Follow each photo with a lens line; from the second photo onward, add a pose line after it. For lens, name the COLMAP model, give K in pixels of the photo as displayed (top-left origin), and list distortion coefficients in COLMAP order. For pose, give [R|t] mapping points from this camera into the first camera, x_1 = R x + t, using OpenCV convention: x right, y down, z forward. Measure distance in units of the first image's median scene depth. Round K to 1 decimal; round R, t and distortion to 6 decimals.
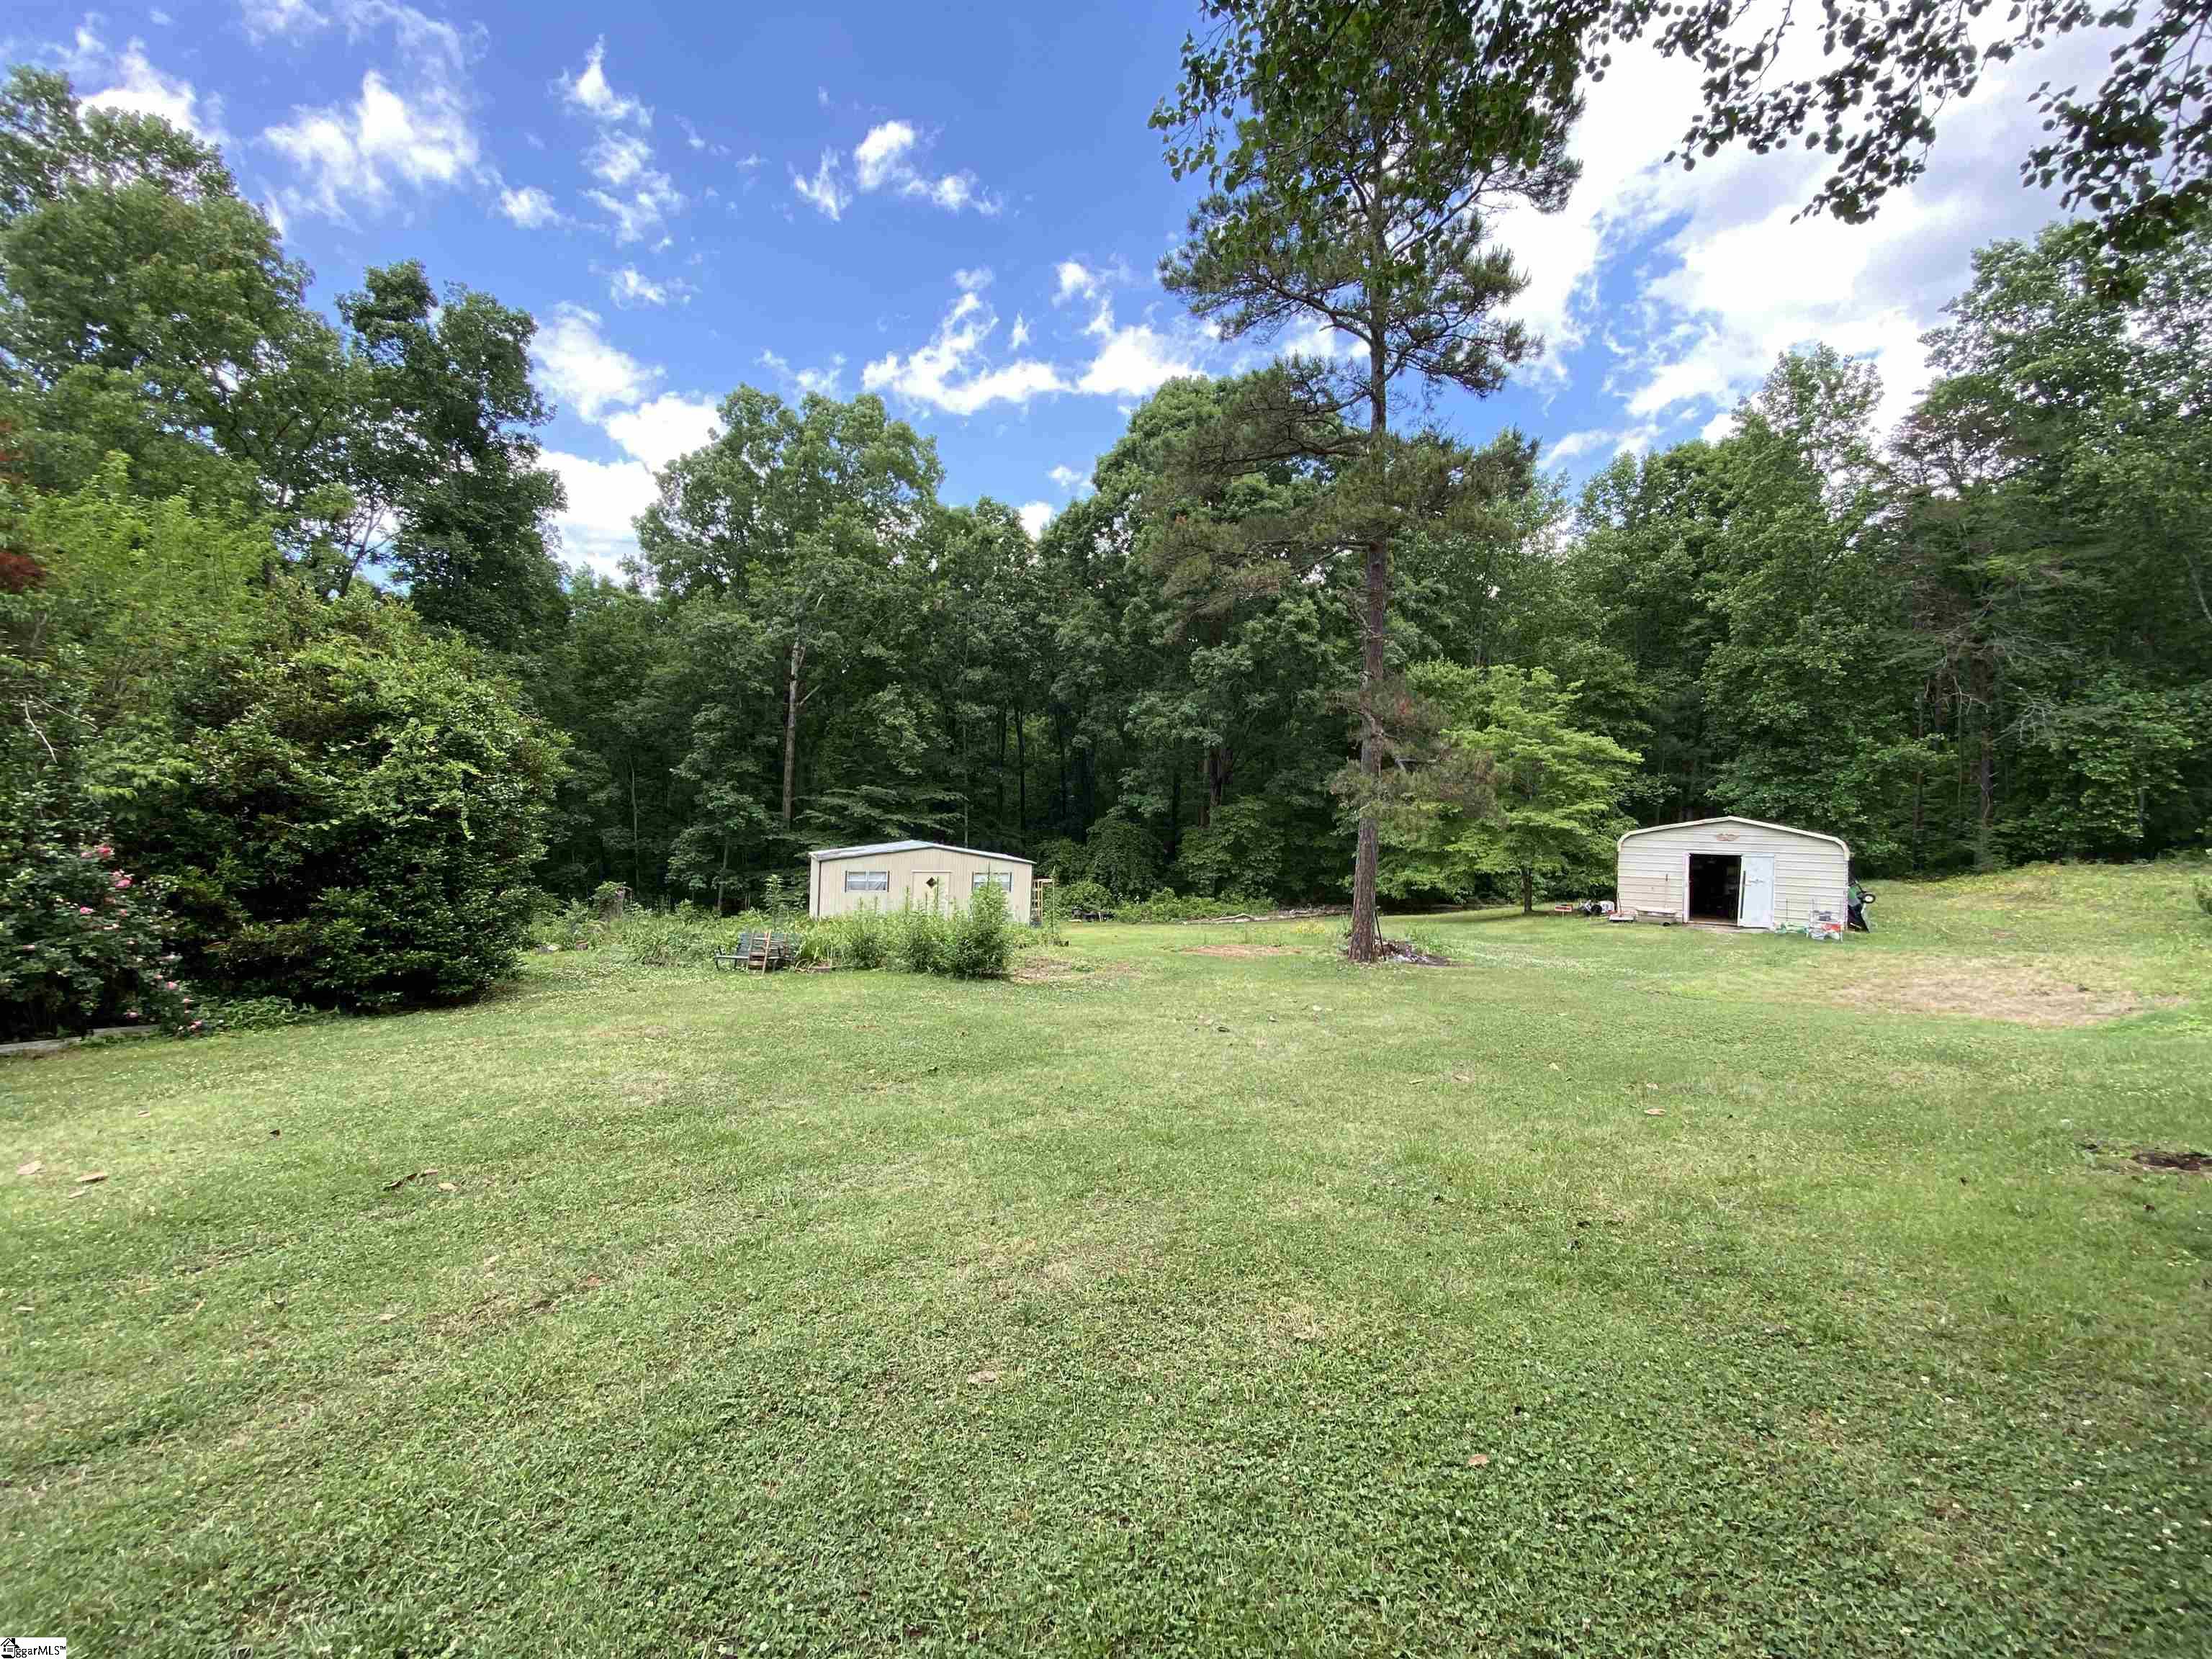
lens RADIAL K [[895.1, 0, 1106.0], [0, 895.1, 829.5], [0, 0, 1]] dist [0.002679, -0.012796]
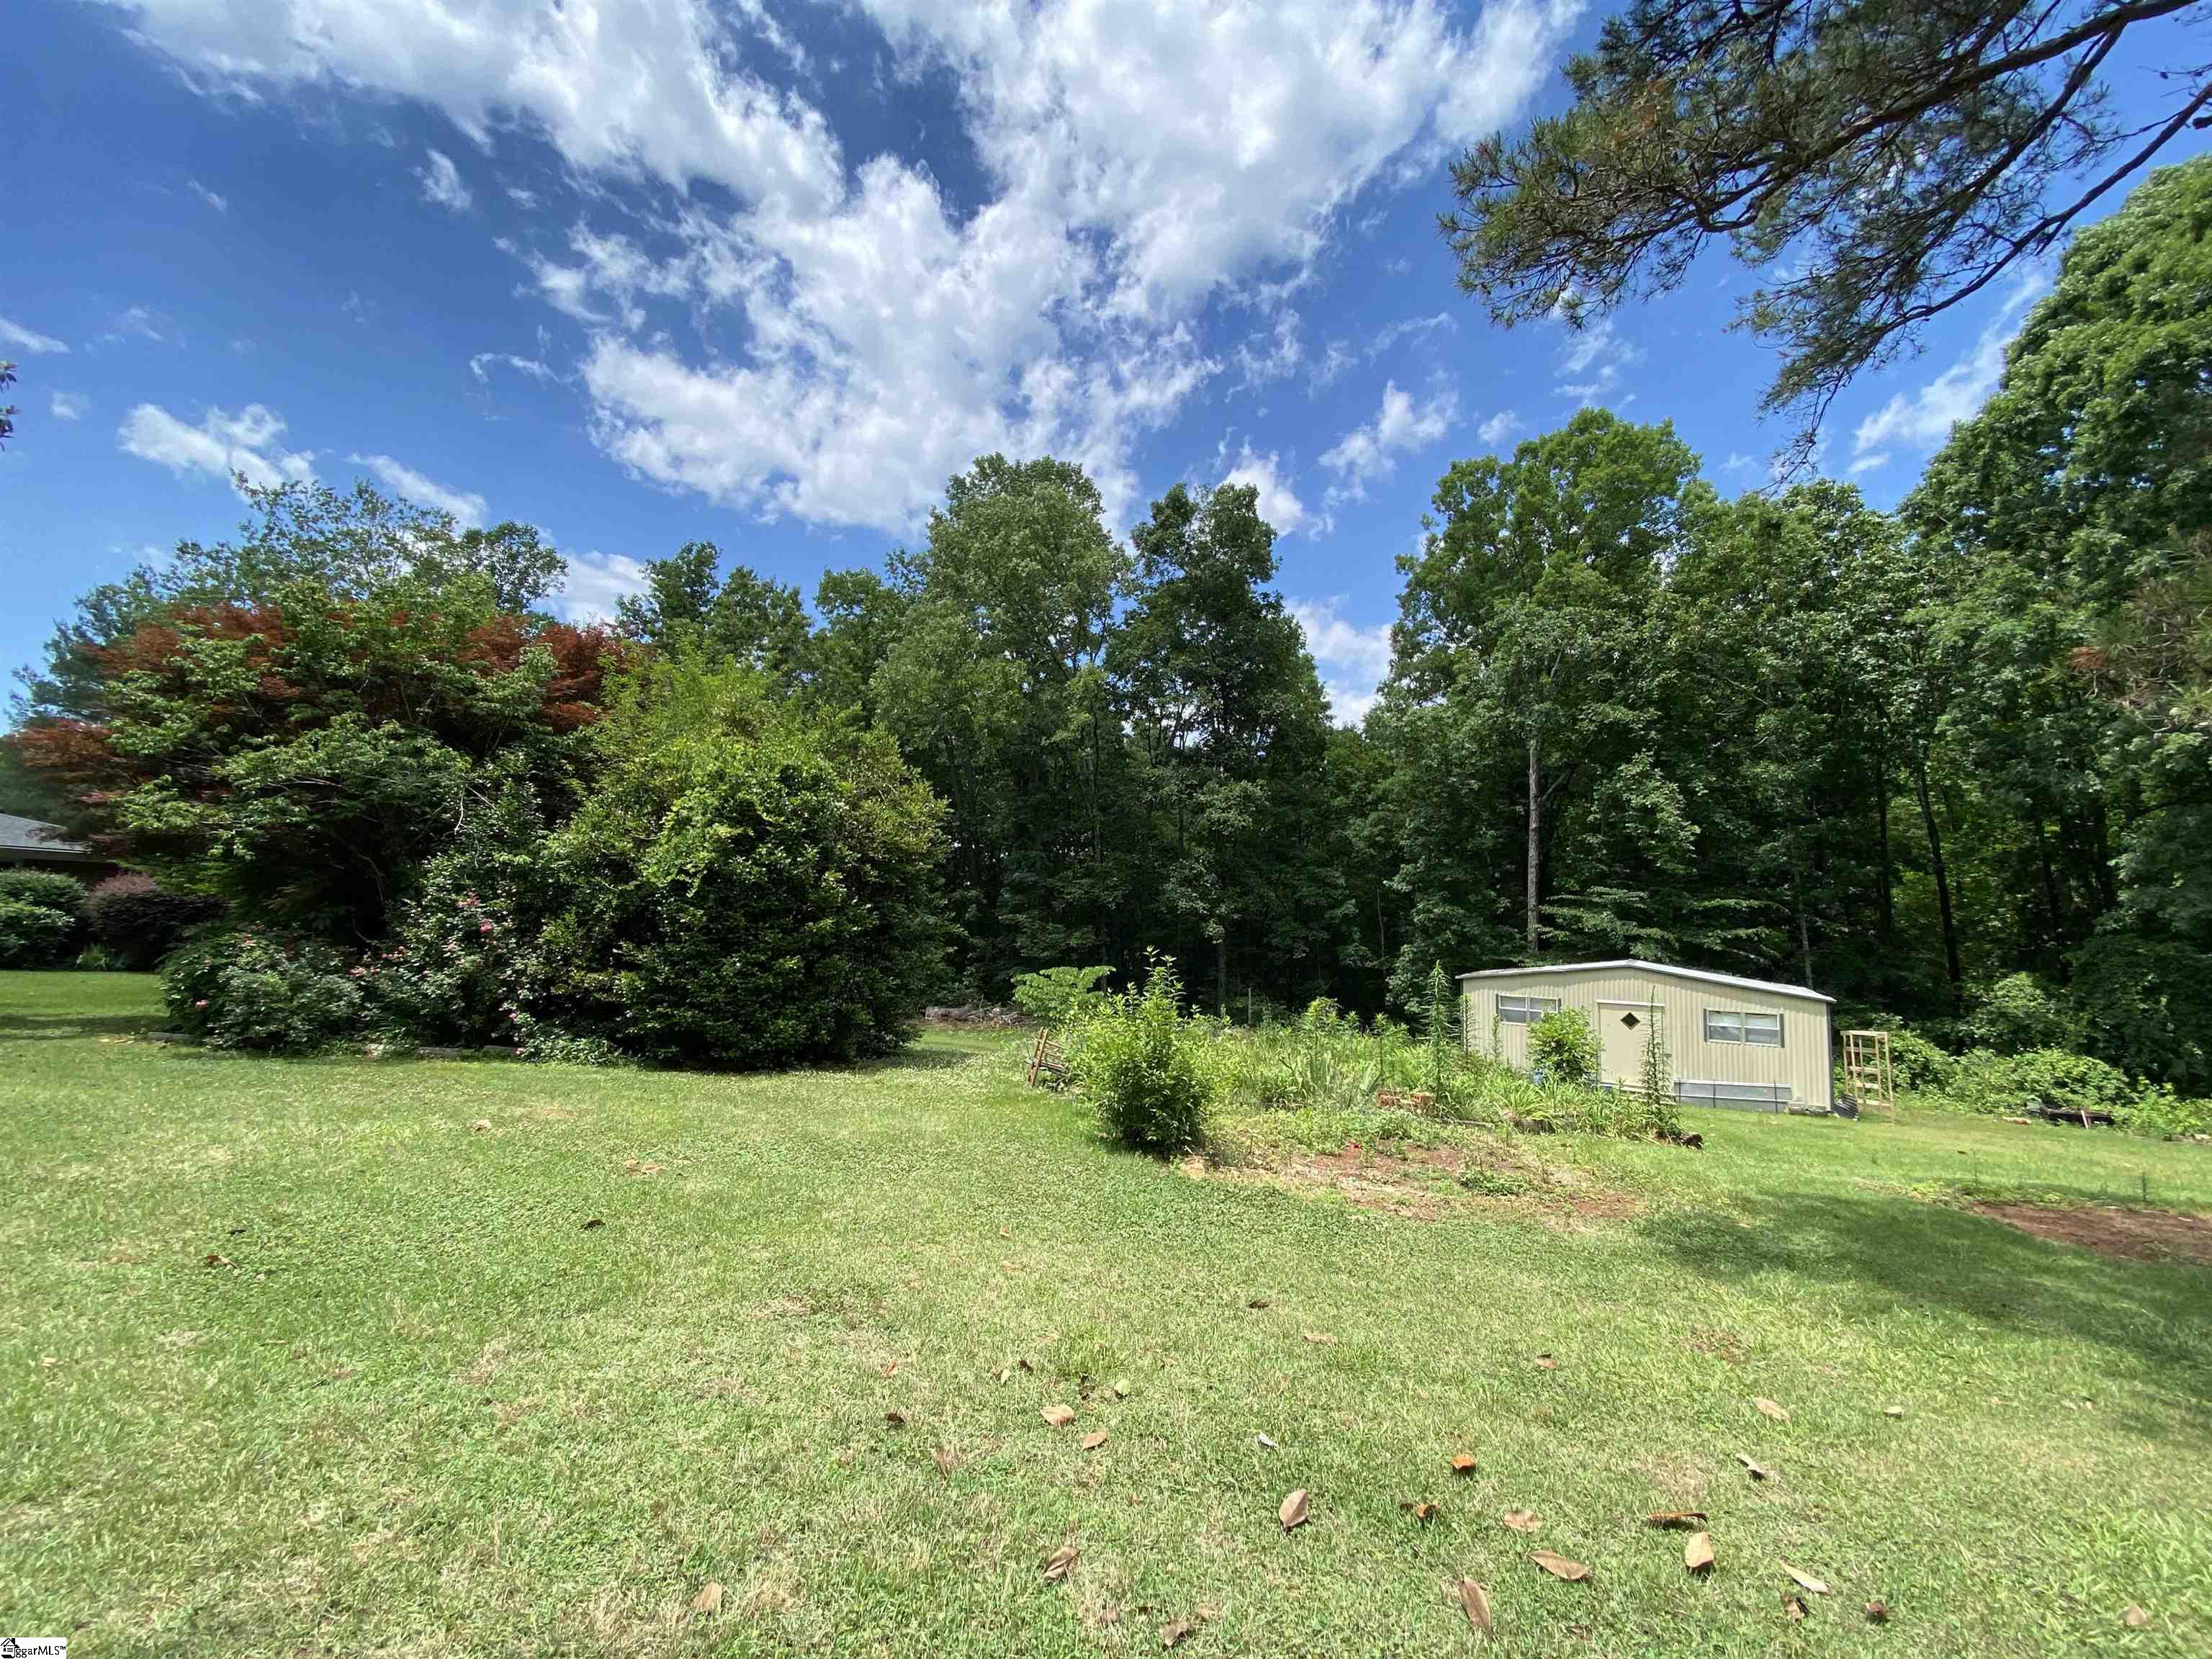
lens RADIAL K [[897.9, 0, 1171.3], [0, 897.9, 802.2], [0, 0, 1]] dist [-0.040988, 0.000280]
pose [[0.534952, -0.126965, -0.835288, 0.162207], [-0.030438, 0.985106, -0.169231, 0.015487], [0.844334, 0.115955, 0.523120, 0.280093]]
